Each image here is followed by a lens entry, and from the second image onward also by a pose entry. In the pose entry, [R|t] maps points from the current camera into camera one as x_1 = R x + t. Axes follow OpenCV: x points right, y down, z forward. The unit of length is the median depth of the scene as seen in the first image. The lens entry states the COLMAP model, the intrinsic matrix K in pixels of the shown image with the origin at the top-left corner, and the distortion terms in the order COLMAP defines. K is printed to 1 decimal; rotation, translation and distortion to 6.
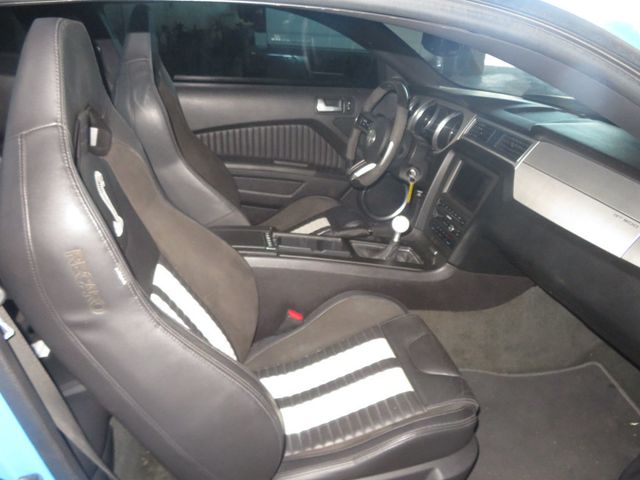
lens RADIAL K [[491.6, 0, 320.0], [0, 491.6, 240.0], [0, 0, 1]] dist [-0.014783, 0.006939]
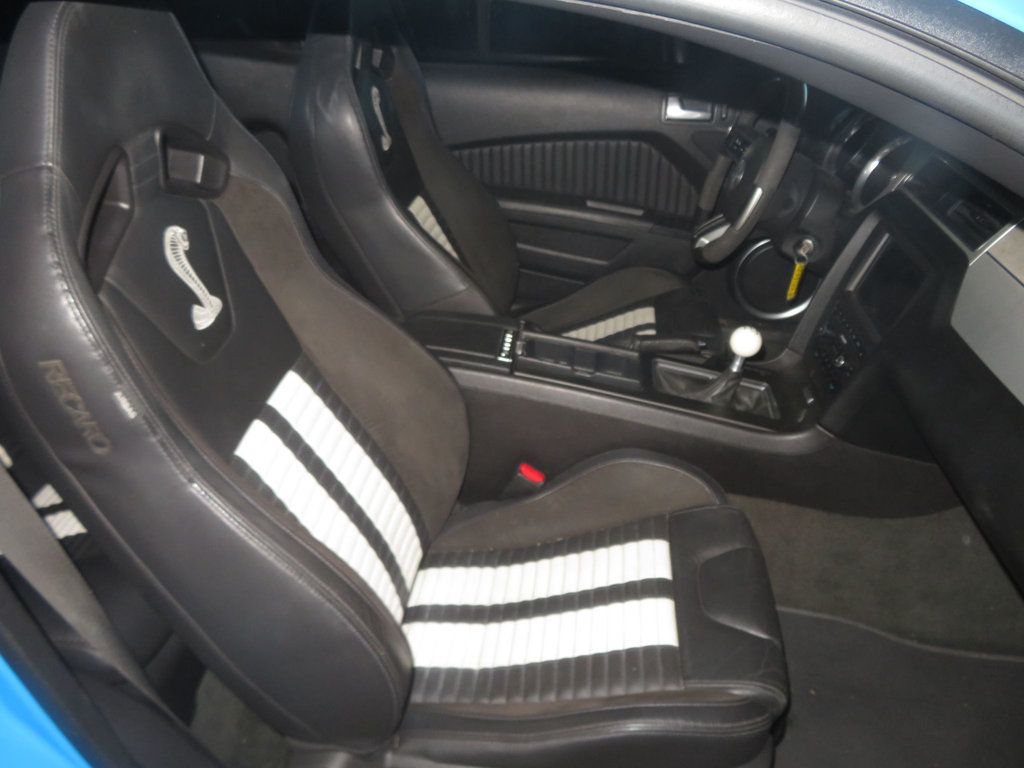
lens RADIAL K [[786.5, 0, 512.0], [0, 786.5, 384.0], [0, 0, 1]] dist [-0.014783, 0.006939]
pose [[0.948176, 0.132946, -0.288595, 0.173647], [-0.103837, 0.988039, 0.114000, -0.057836], [0.300300, -0.078125, 0.950640, 0.076146]]
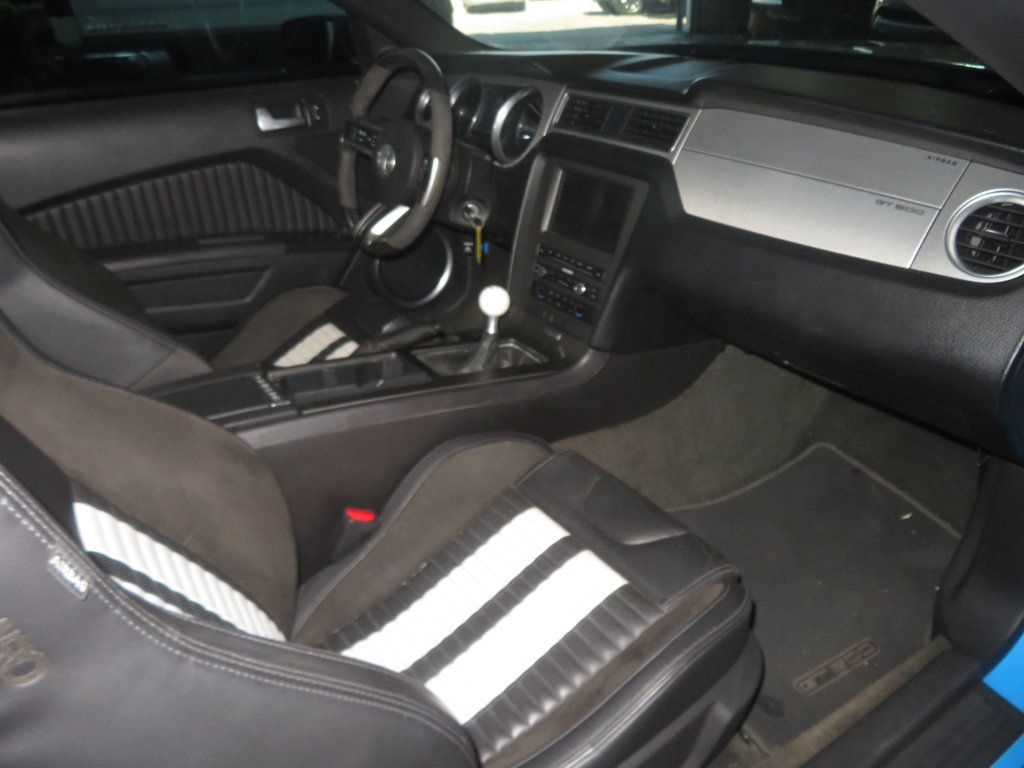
lens RADIAL K [[786.5, 0, 512.0], [0, 786.5, 384.0], [0, 0, 1]] dist [-0.014783, 0.006939]
pose [[0.918838, -0.252856, 0.302985, -0.109288], [0.234956, 0.967373, 0.094788, -0.020965], [-0.317067, -0.015906, 0.948270, 0.146284]]
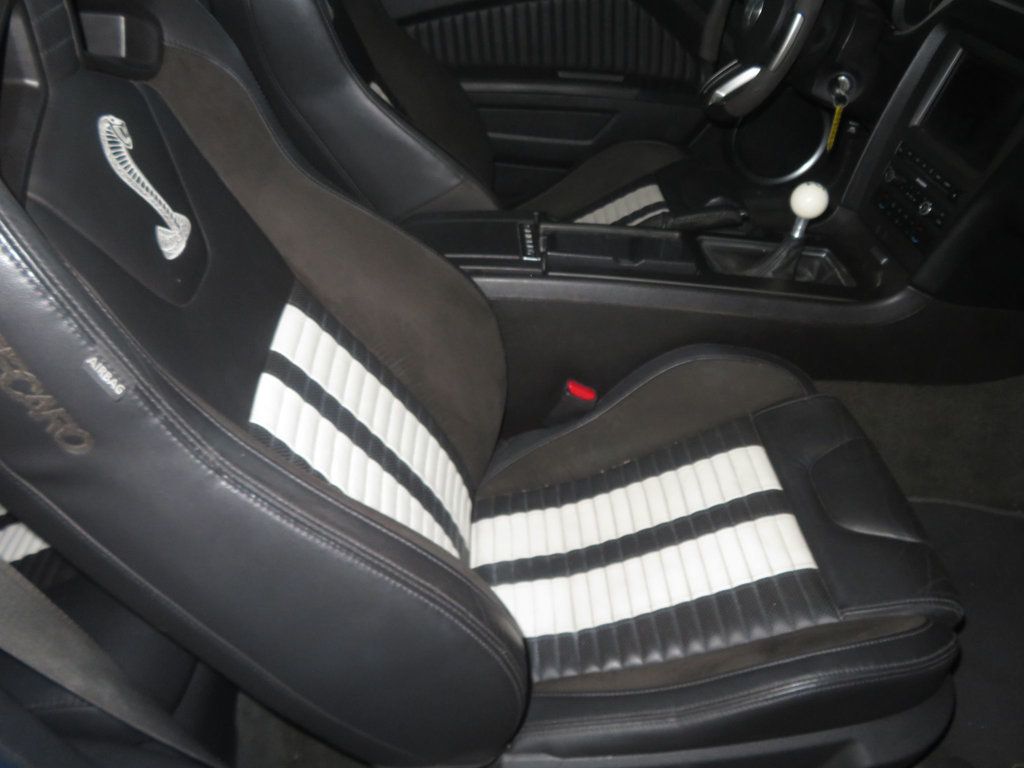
lens RADIAL K [[786.5, 0, 512.0], [0, 786.5, 384.0], [0, 0, 1]] dist [-0.014783, 0.006939]
pose [[0.981622, 0.021174, -0.189656, 0.031190], [0.020123, 0.976800, 0.213204, -0.026154], [0.189770, -0.213102, 0.958423, 0.190499]]
